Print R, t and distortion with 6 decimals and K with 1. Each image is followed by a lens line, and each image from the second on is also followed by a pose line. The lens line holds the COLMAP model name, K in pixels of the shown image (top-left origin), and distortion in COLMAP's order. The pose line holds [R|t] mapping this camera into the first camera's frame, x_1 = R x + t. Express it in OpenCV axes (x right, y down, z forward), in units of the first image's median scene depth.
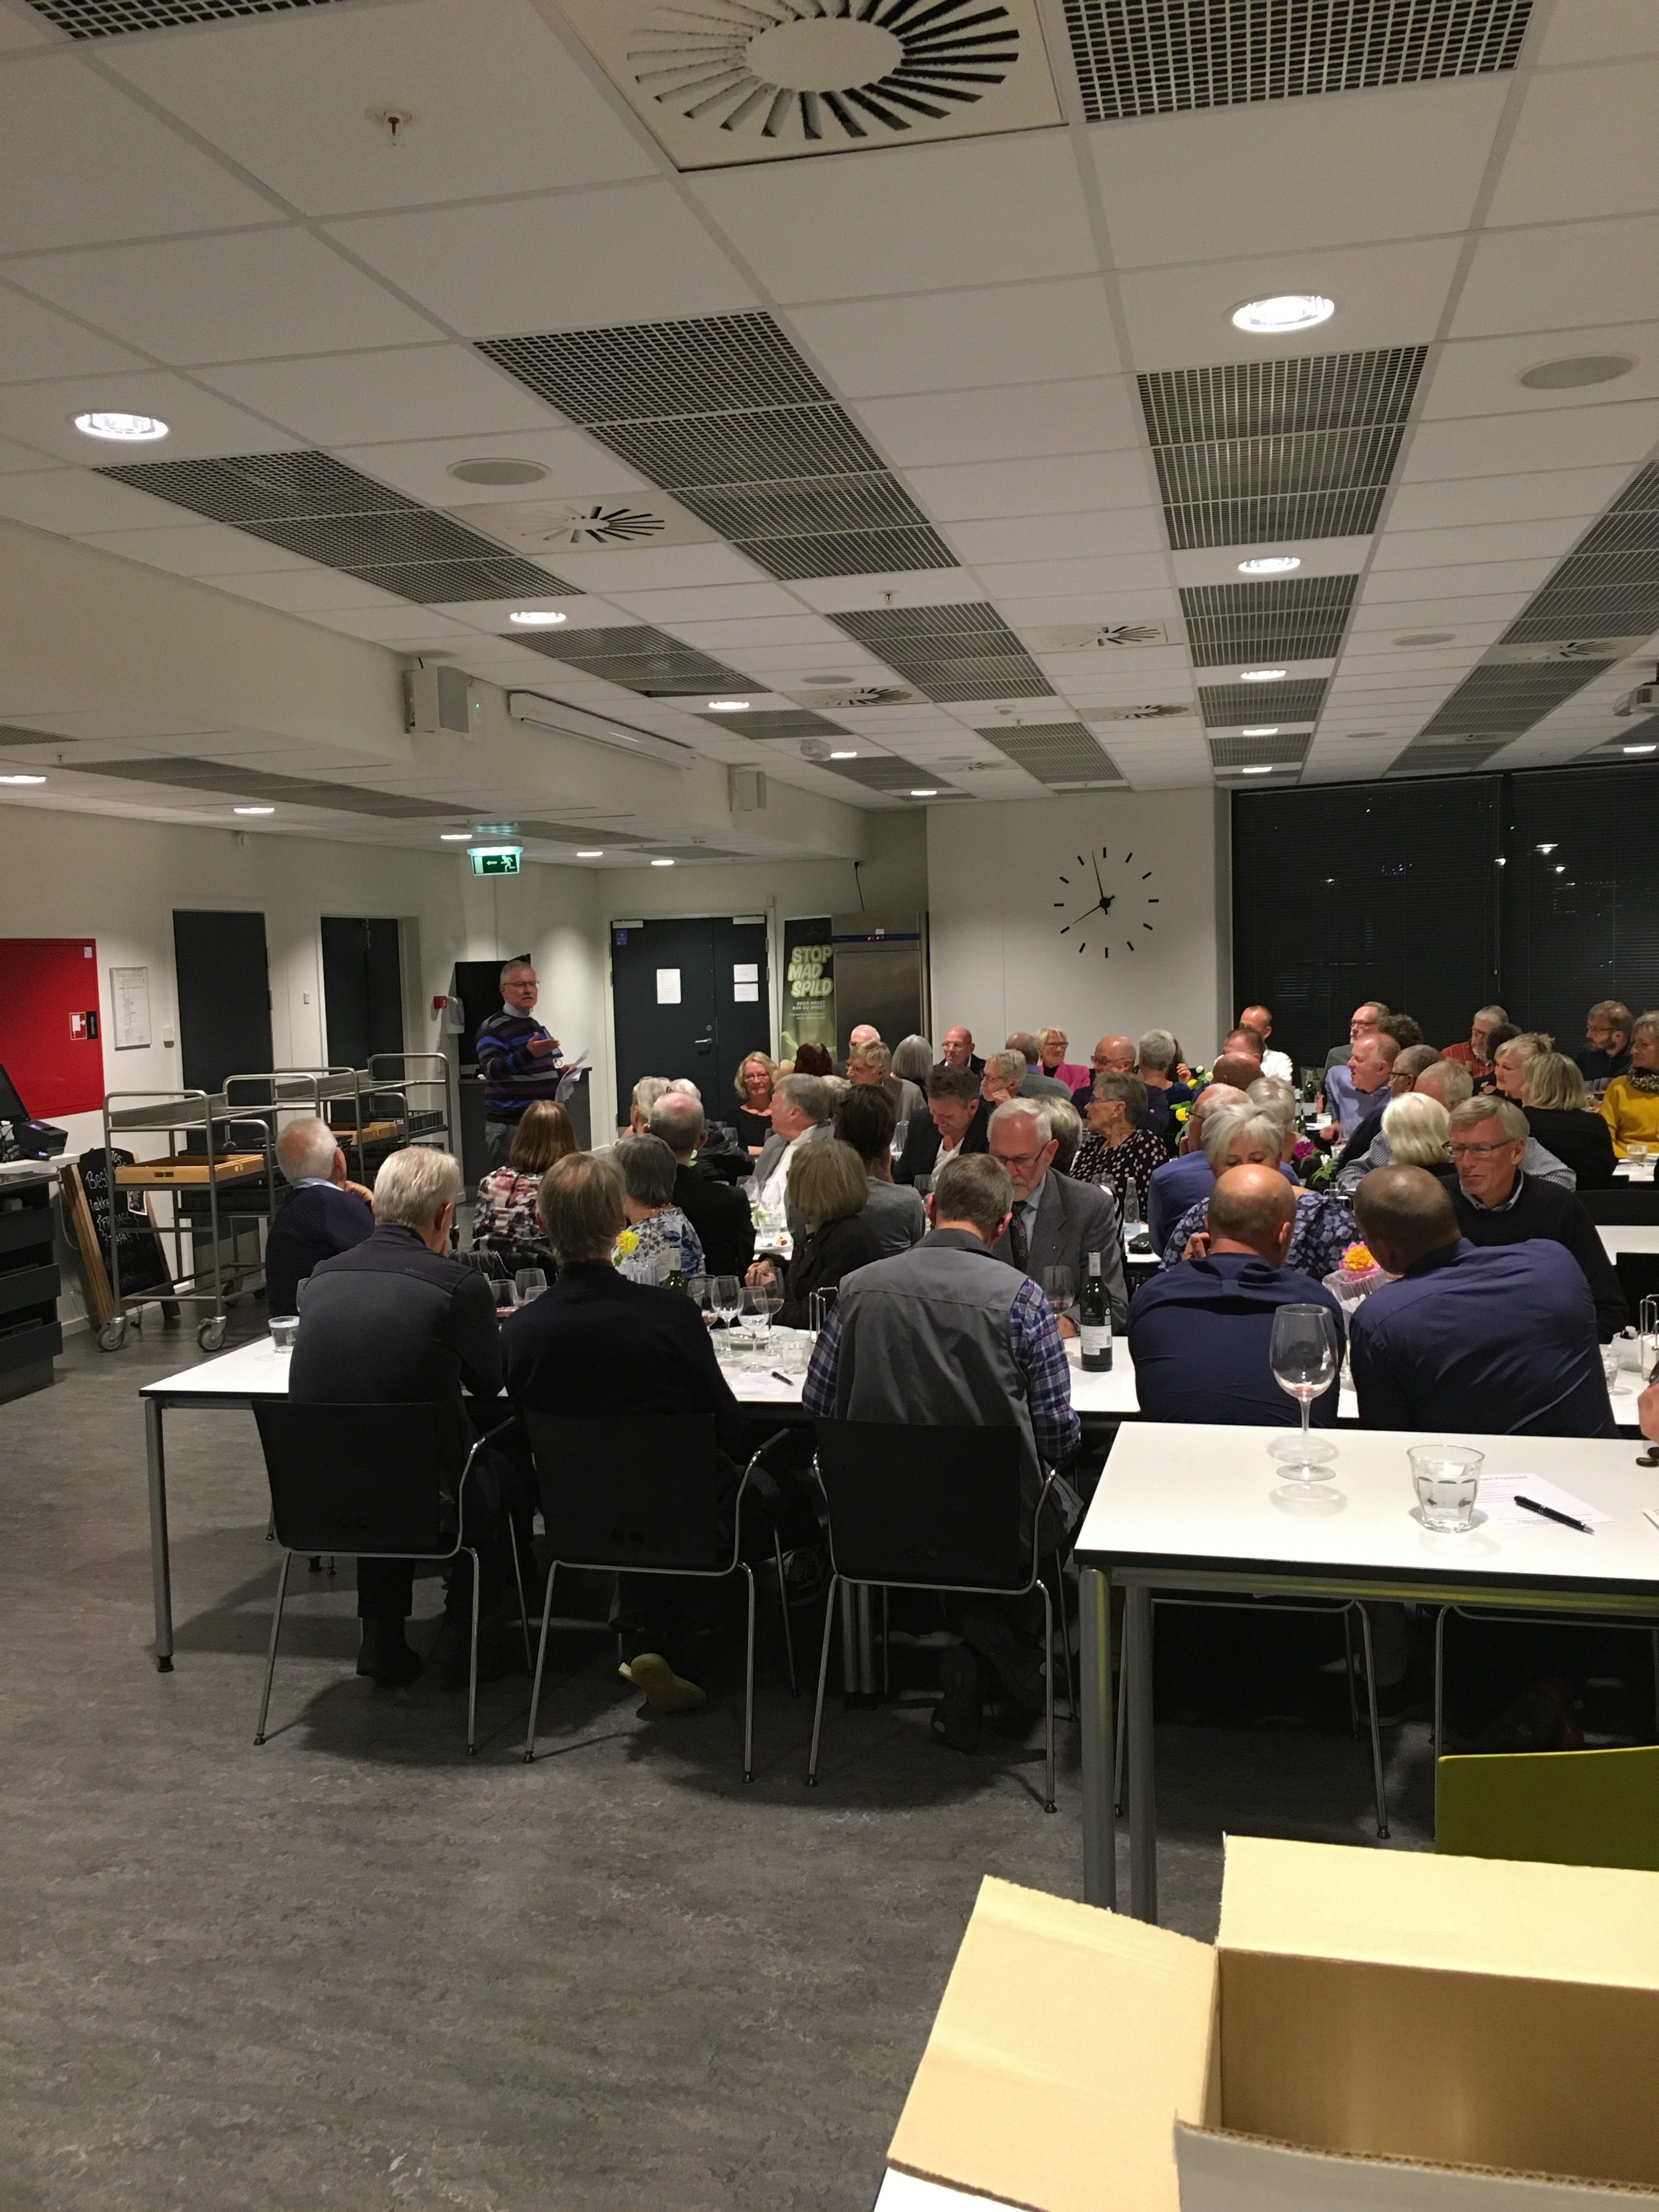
lens RADIAL K [[1877.8, 0, 827.2], [0, 1877.8, 1110.4], [0, 0, 1]] dist [0.045513, -0.000187]
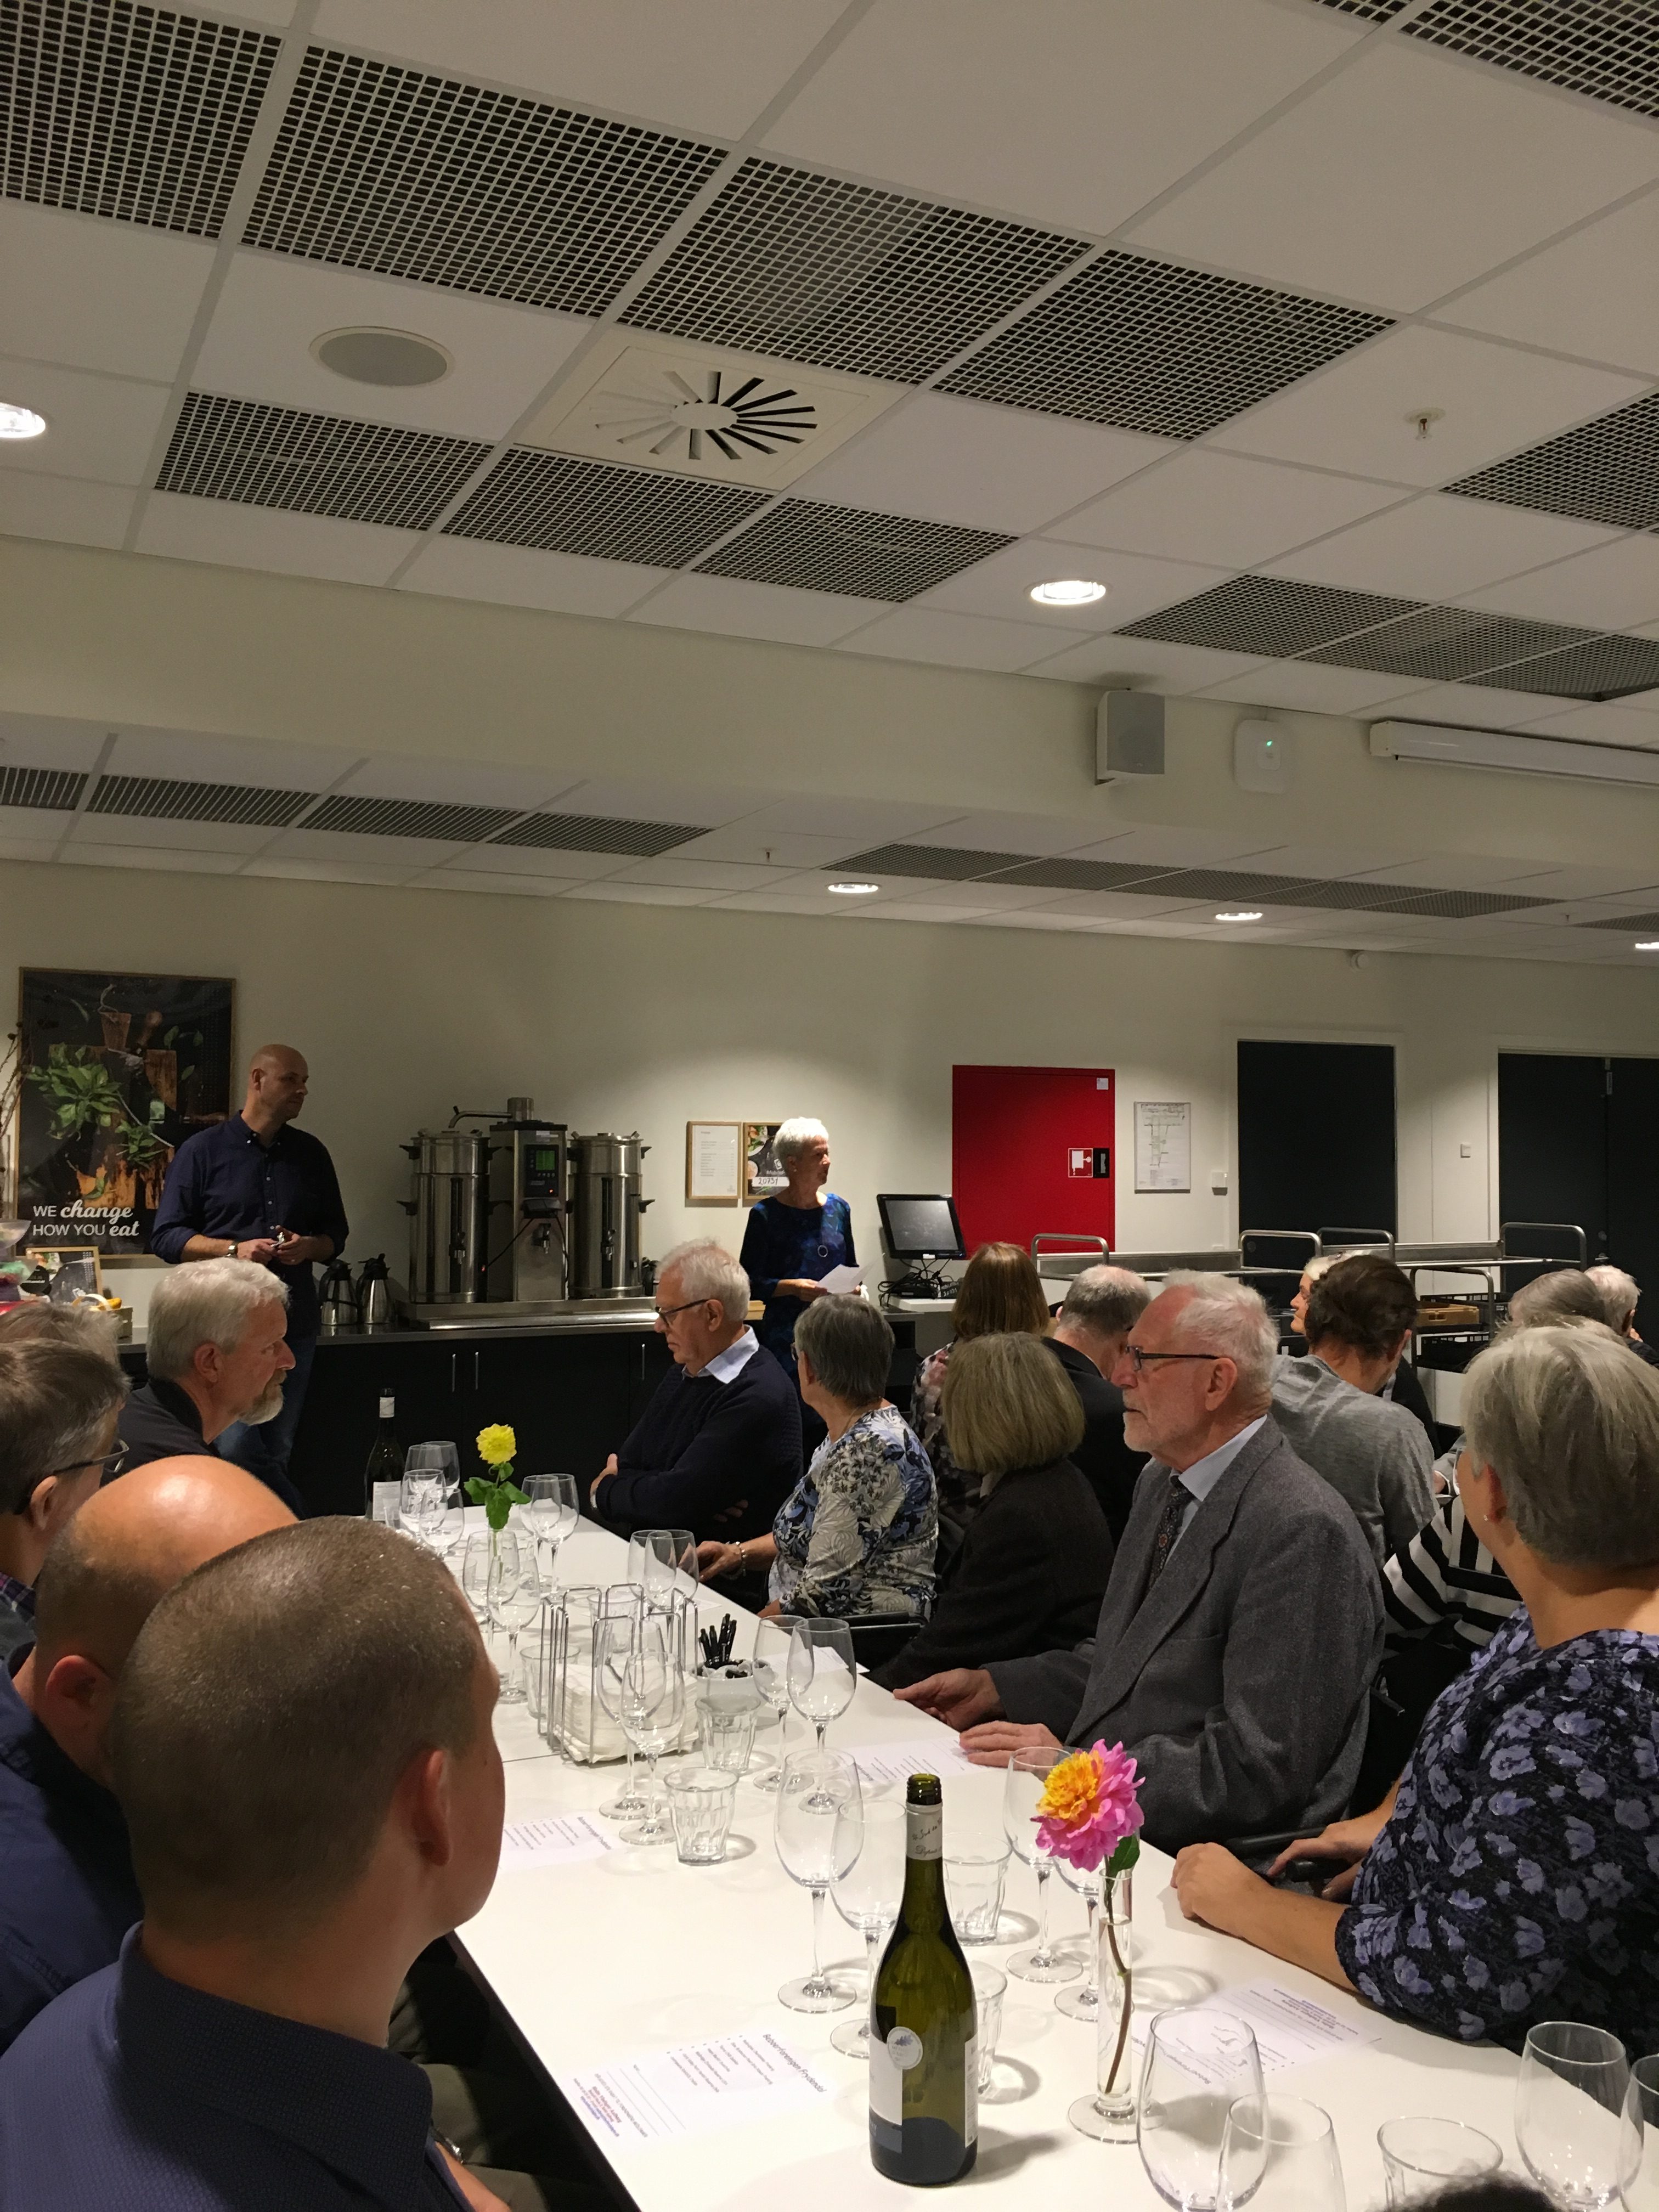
lens RADIAL K [[1877.8, 0, 828.5], [0, 1877.8, 1124.0], [0, 0, 1]] dist [0.045513, -0.000187]
pose [[0.620967, 0.018831, -0.783610, 0.186642], [-0.089021, 0.994937, -0.046635, -0.007242], [0.778765, 0.098716, 0.619500, 0.253305]]
